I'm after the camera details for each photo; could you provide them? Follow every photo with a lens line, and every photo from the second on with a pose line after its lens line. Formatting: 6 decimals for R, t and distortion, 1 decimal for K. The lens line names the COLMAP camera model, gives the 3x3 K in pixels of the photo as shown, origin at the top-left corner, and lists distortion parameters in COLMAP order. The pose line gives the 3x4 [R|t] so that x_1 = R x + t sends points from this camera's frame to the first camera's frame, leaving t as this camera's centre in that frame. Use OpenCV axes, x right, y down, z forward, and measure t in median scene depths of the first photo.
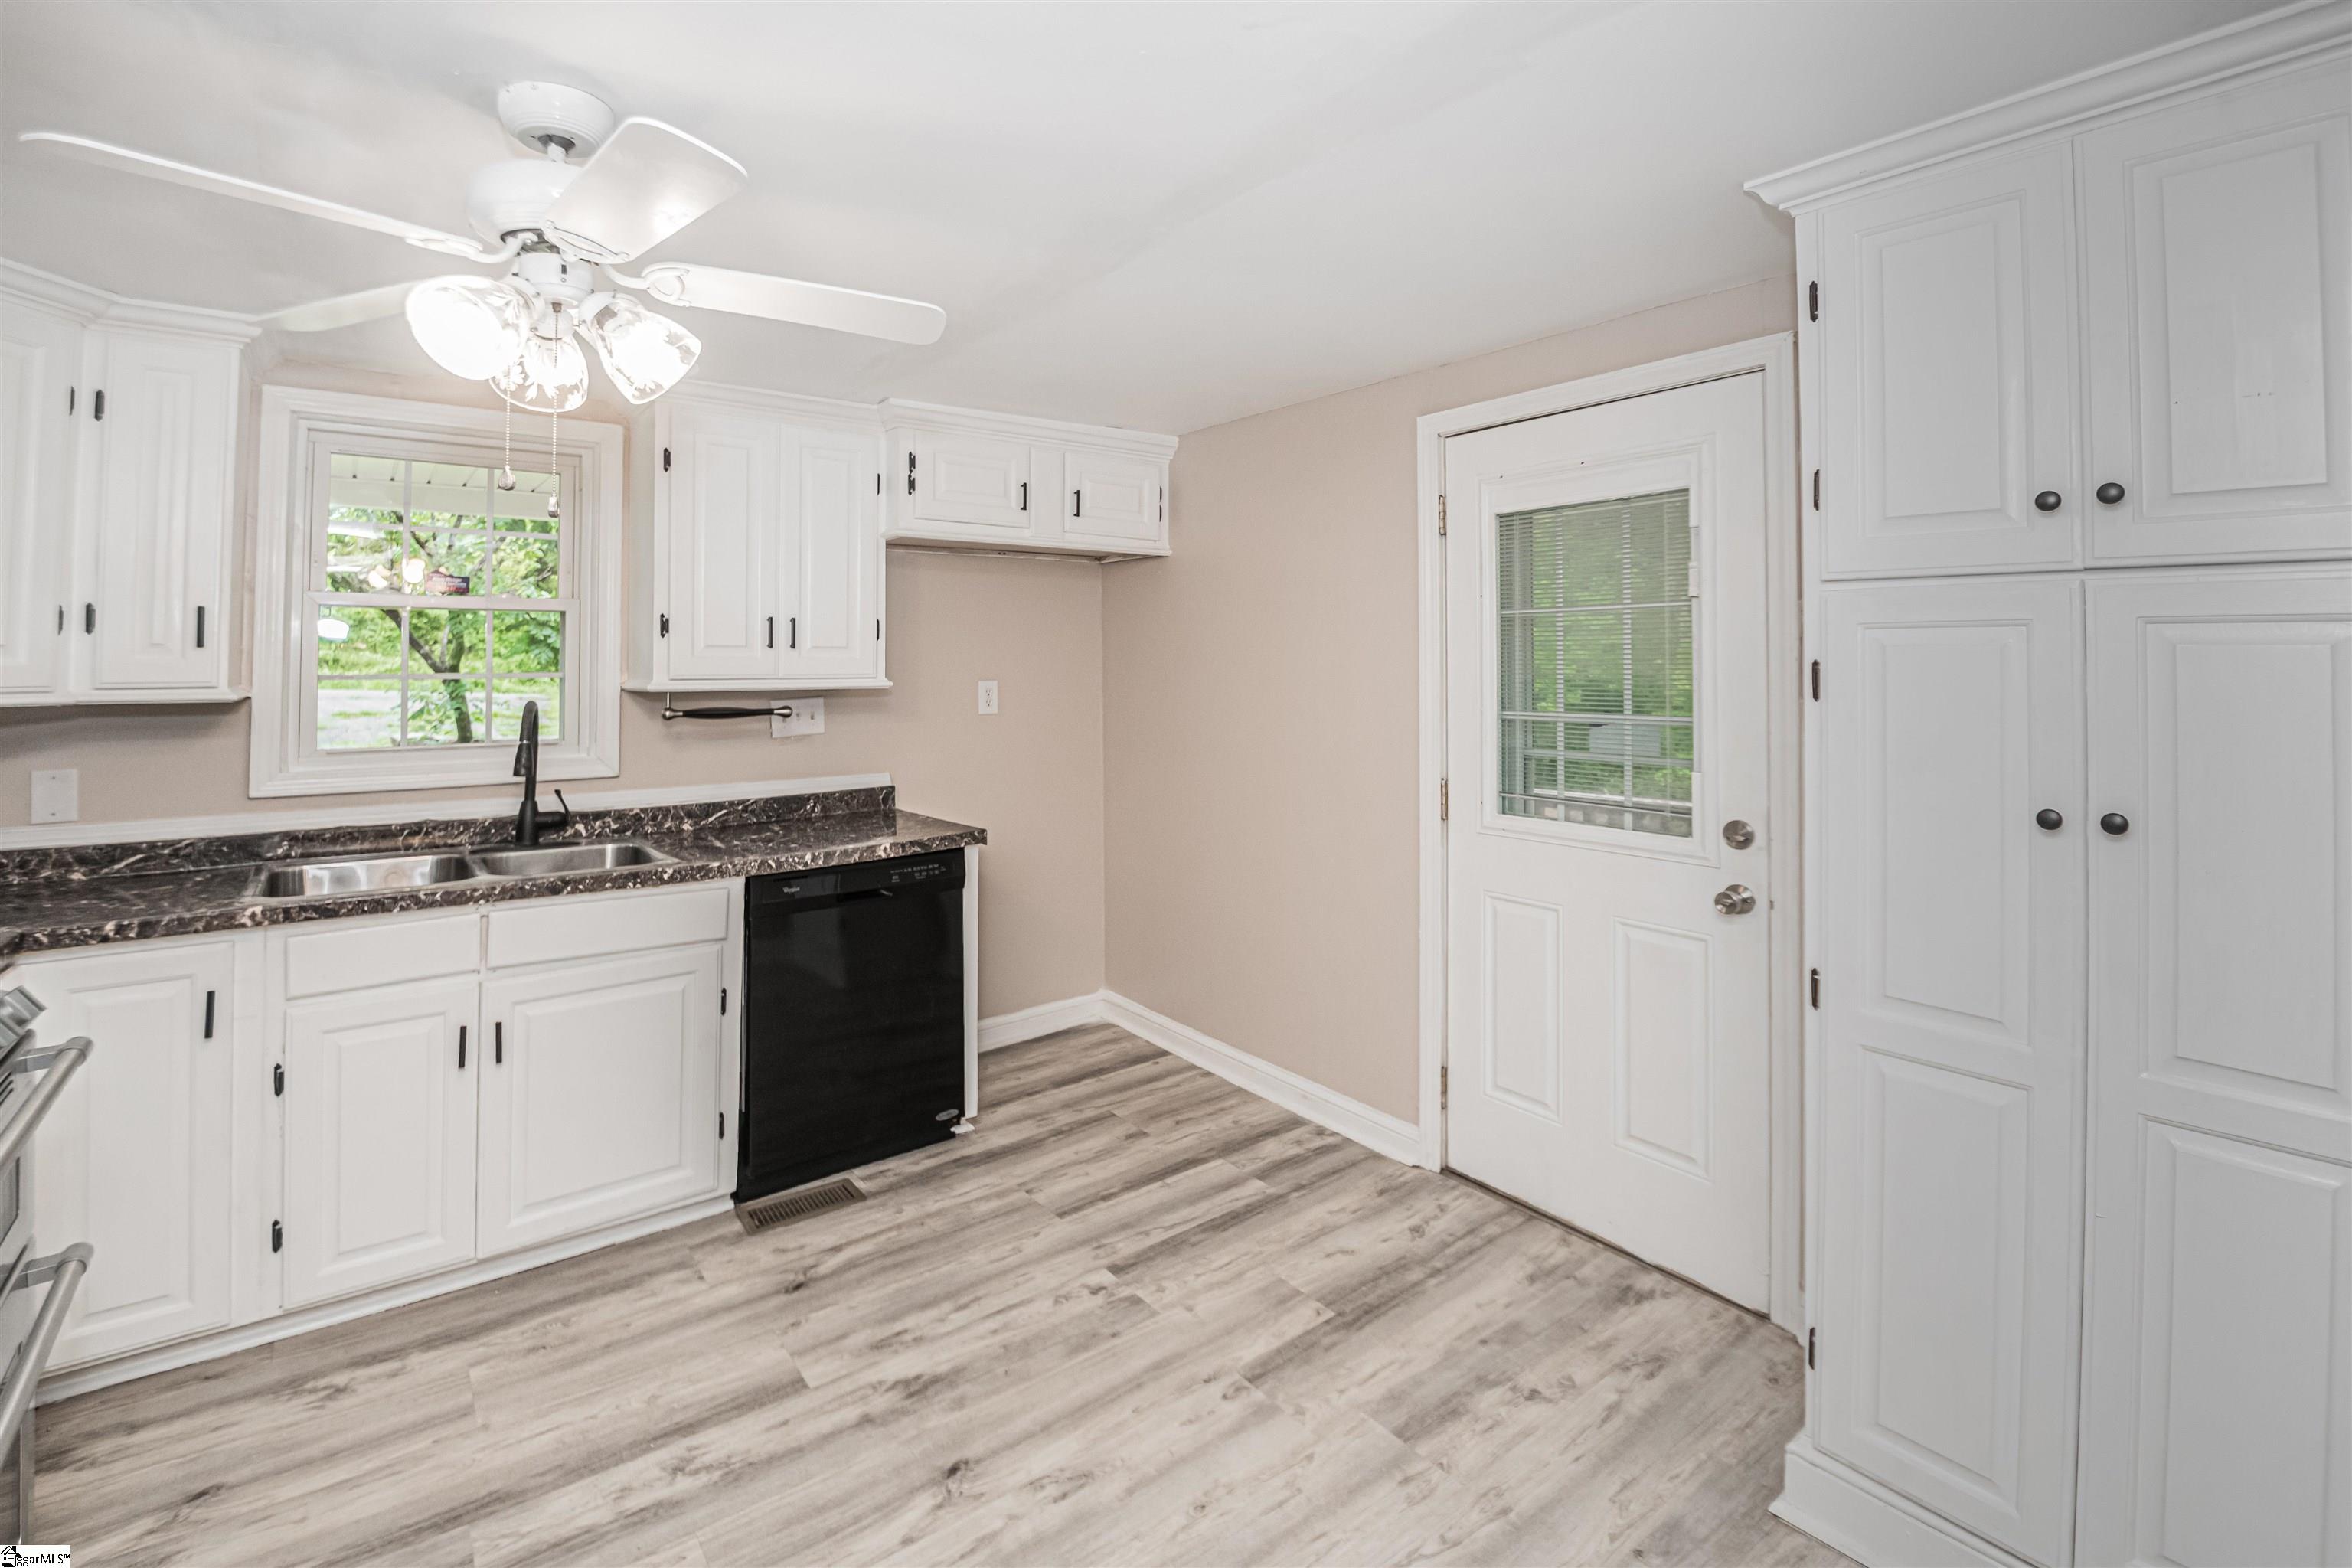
lens RADIAL K [[1019.1, 0, 1148.5], [0, 1019.1, 624.6], [0, 0, 1]] dist [-0.006934, -0.005244]
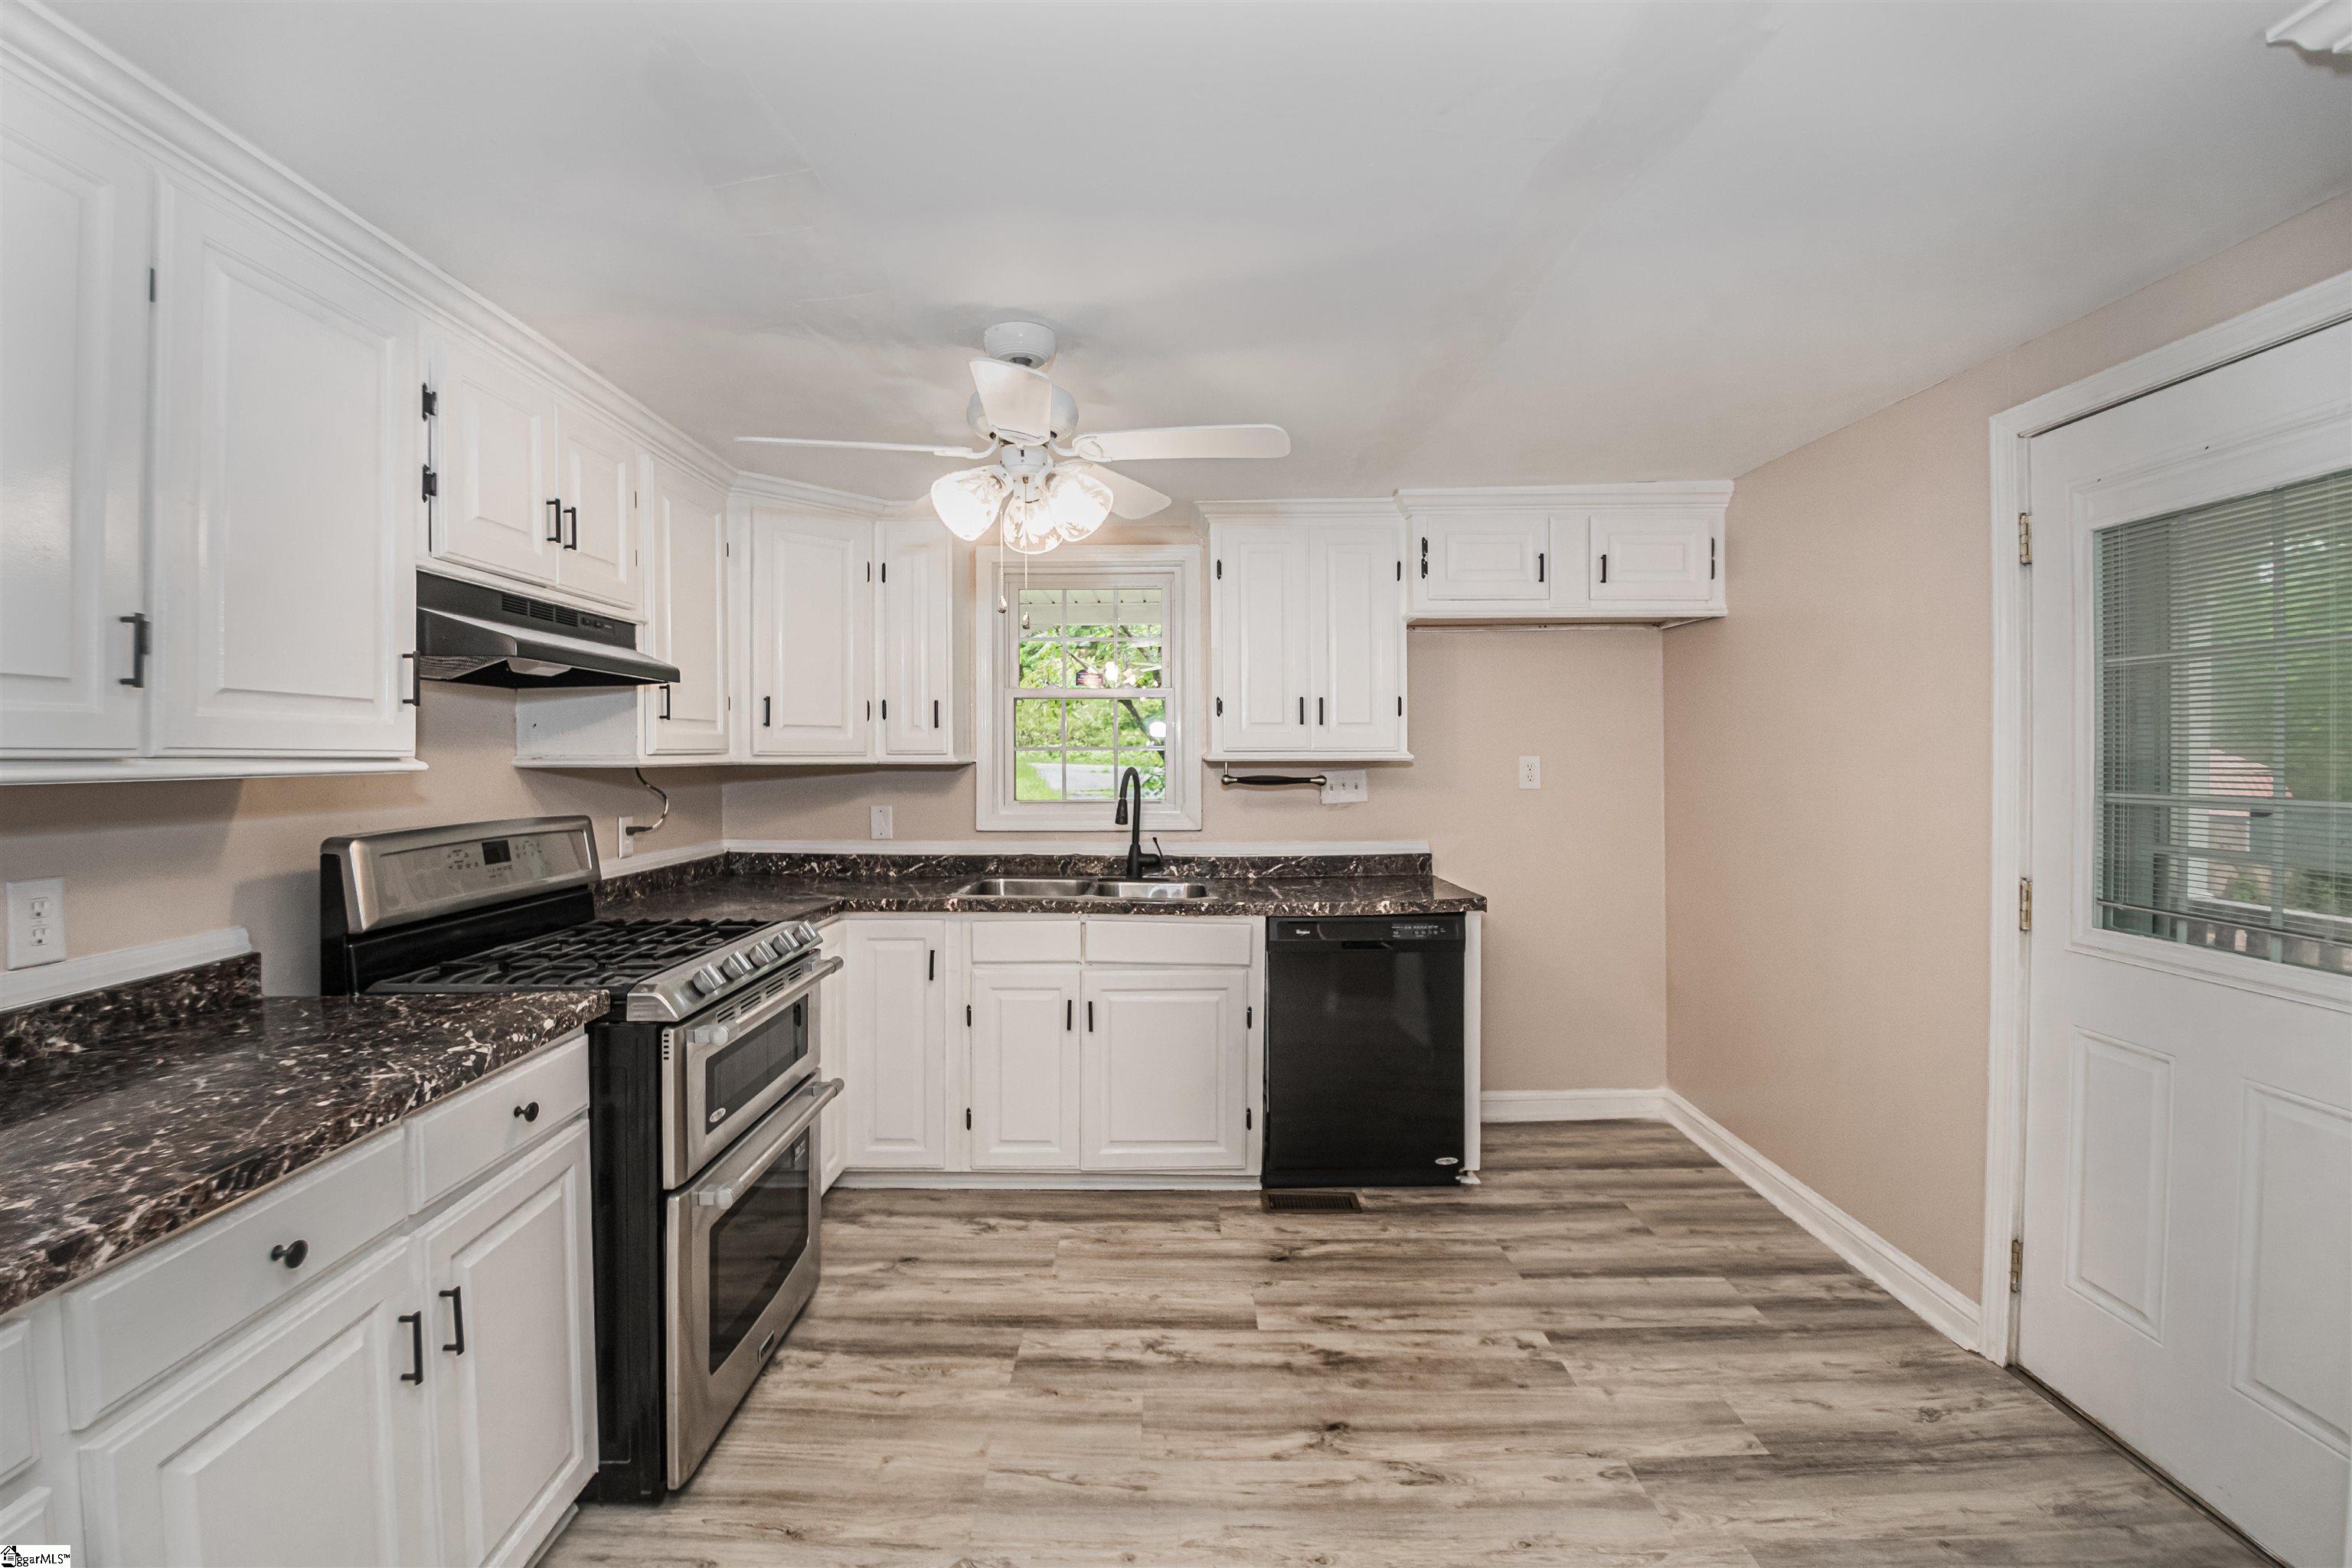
lens RADIAL K [[1019.1, 0, 1163.4], [0, 1019.1, 736.0], [0, 0, 1]] dist [-0.006934, -0.005244]
pose [[0.795401, -0.007013, -0.606043, 0.253150], [0.023919, 0.999517, 0.019826, 0.012330], [0.605611, -0.030266, 0.795185, -0.013032]]
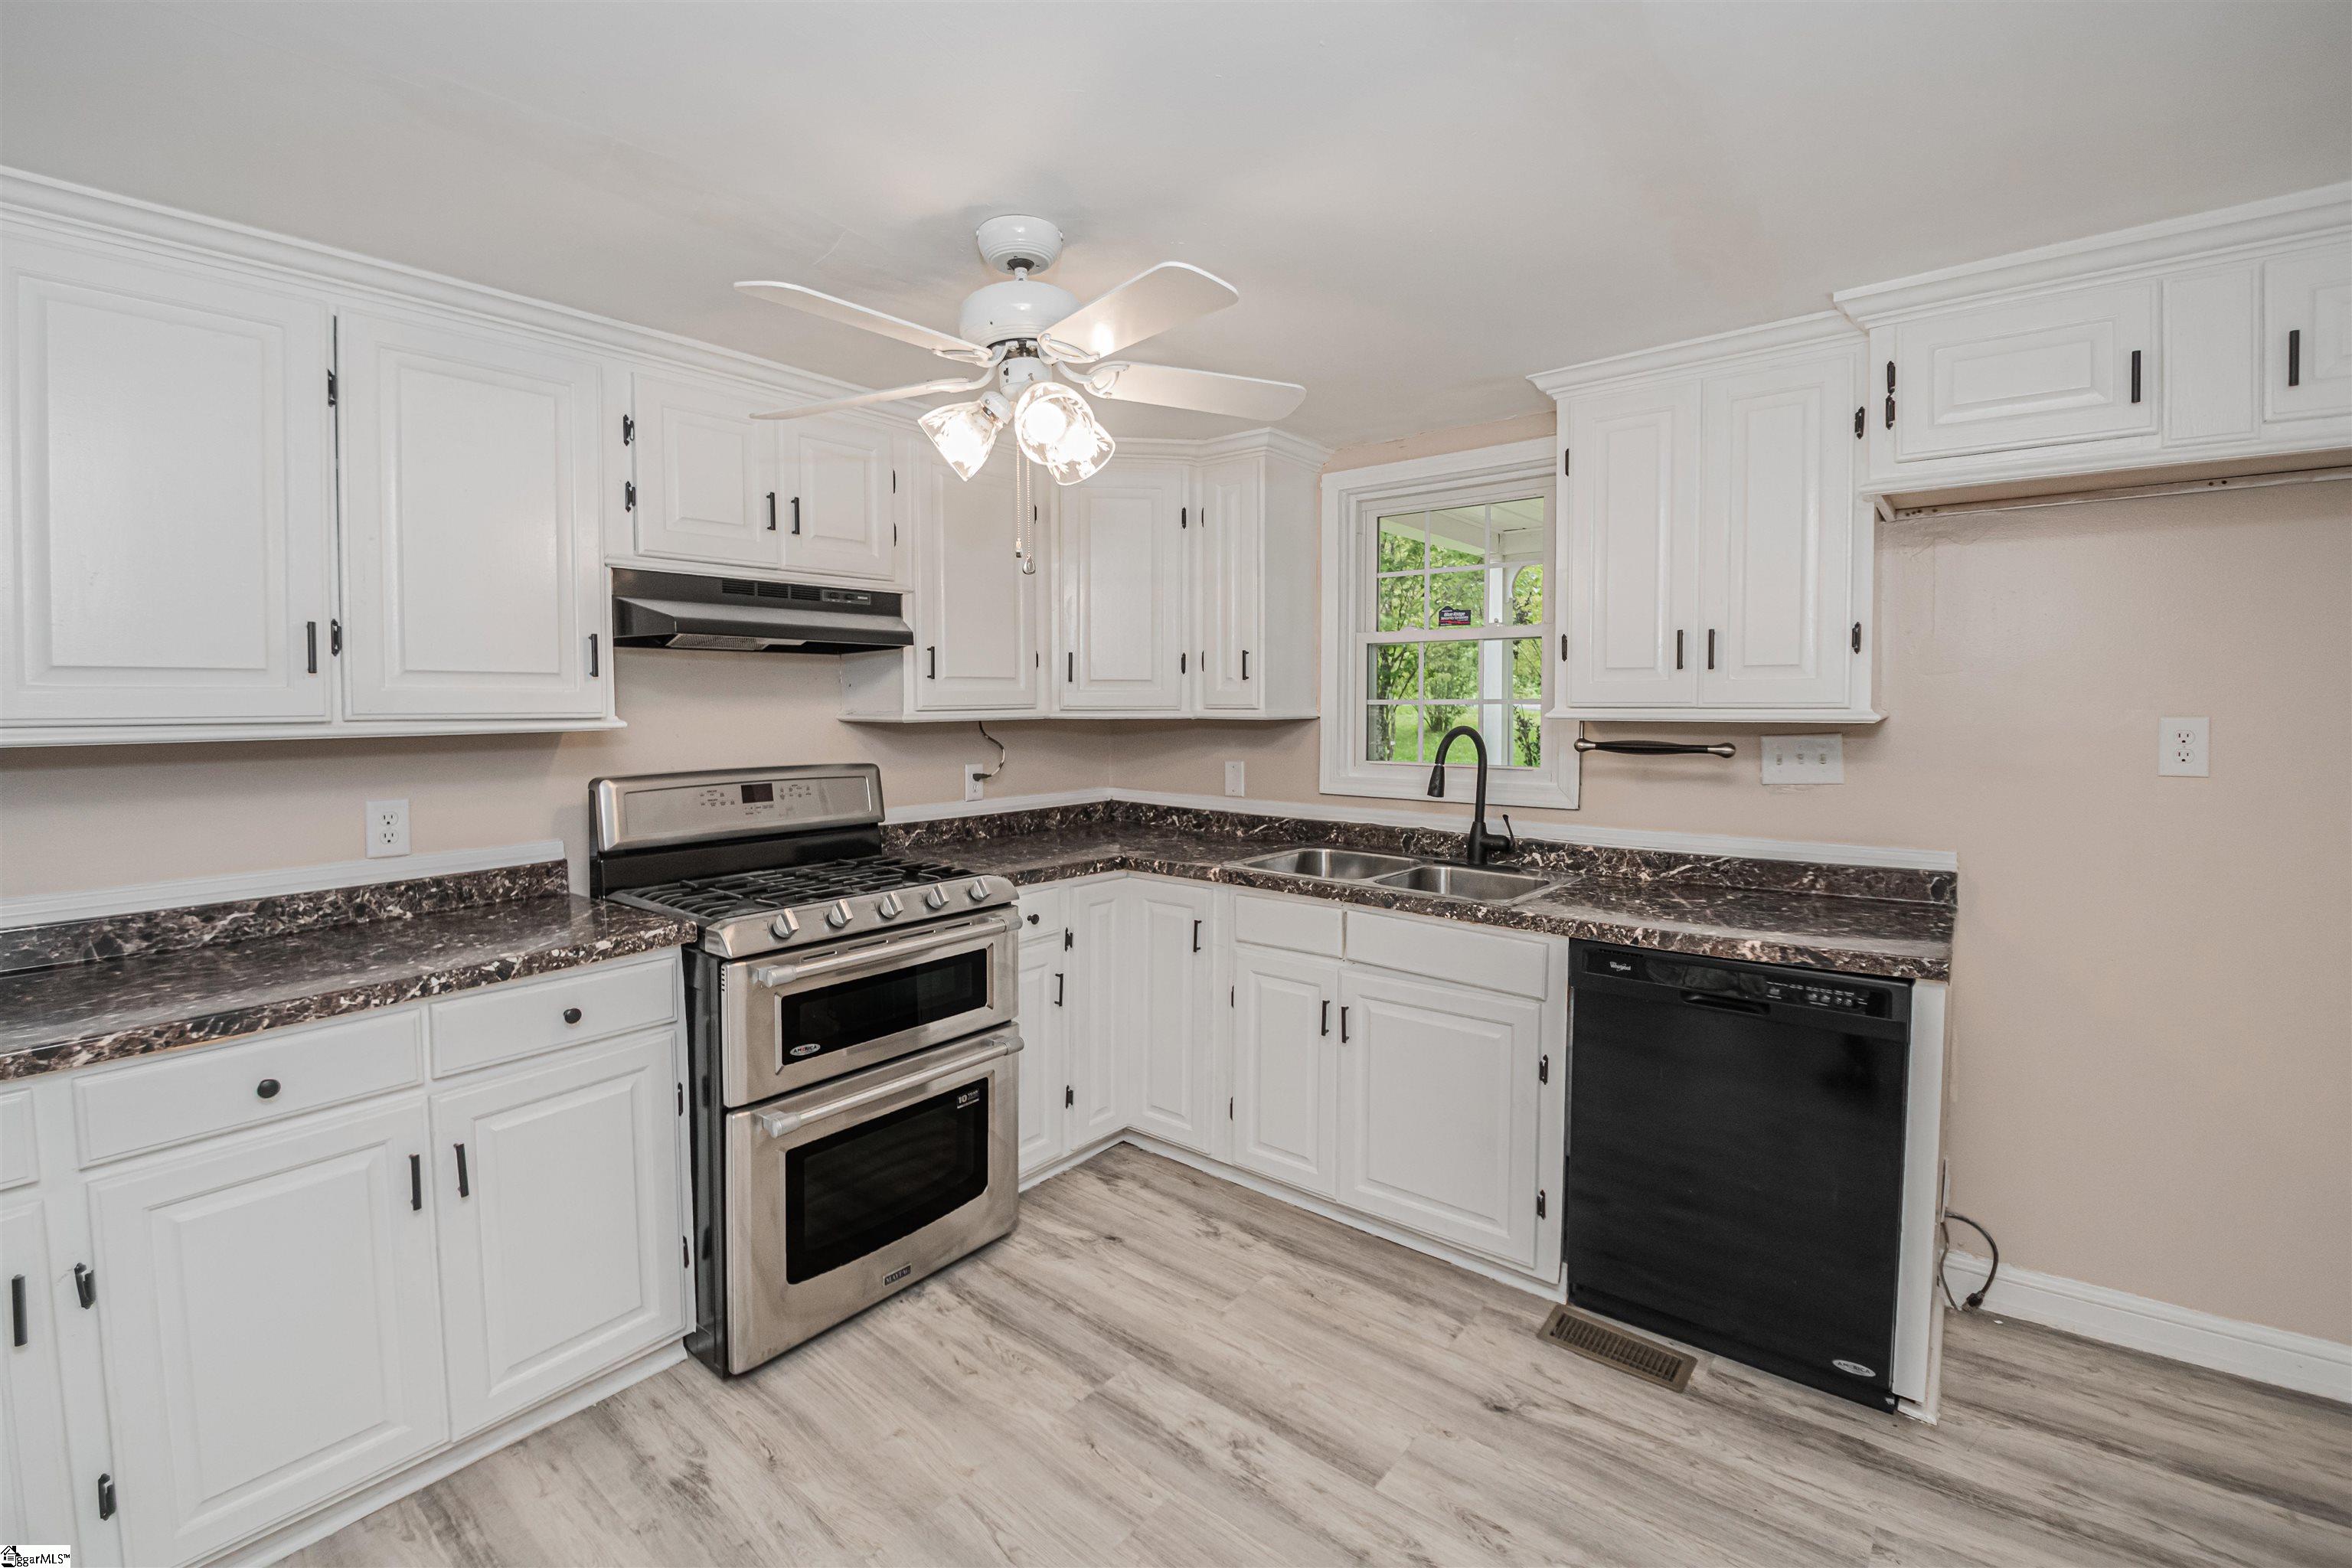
lens RADIAL K [[1016.3, 0, 1091.1], [0, 1016.3, 717.6], [0, 0, 1]] dist [-0.009288, -0.005333]
pose [[0.224285, 0.021201, -0.974293, 0.376339], [0.043875, 0.998530, 0.031829, 0.019457], [0.973535, -0.049886, 0.223026, 0.464620]]
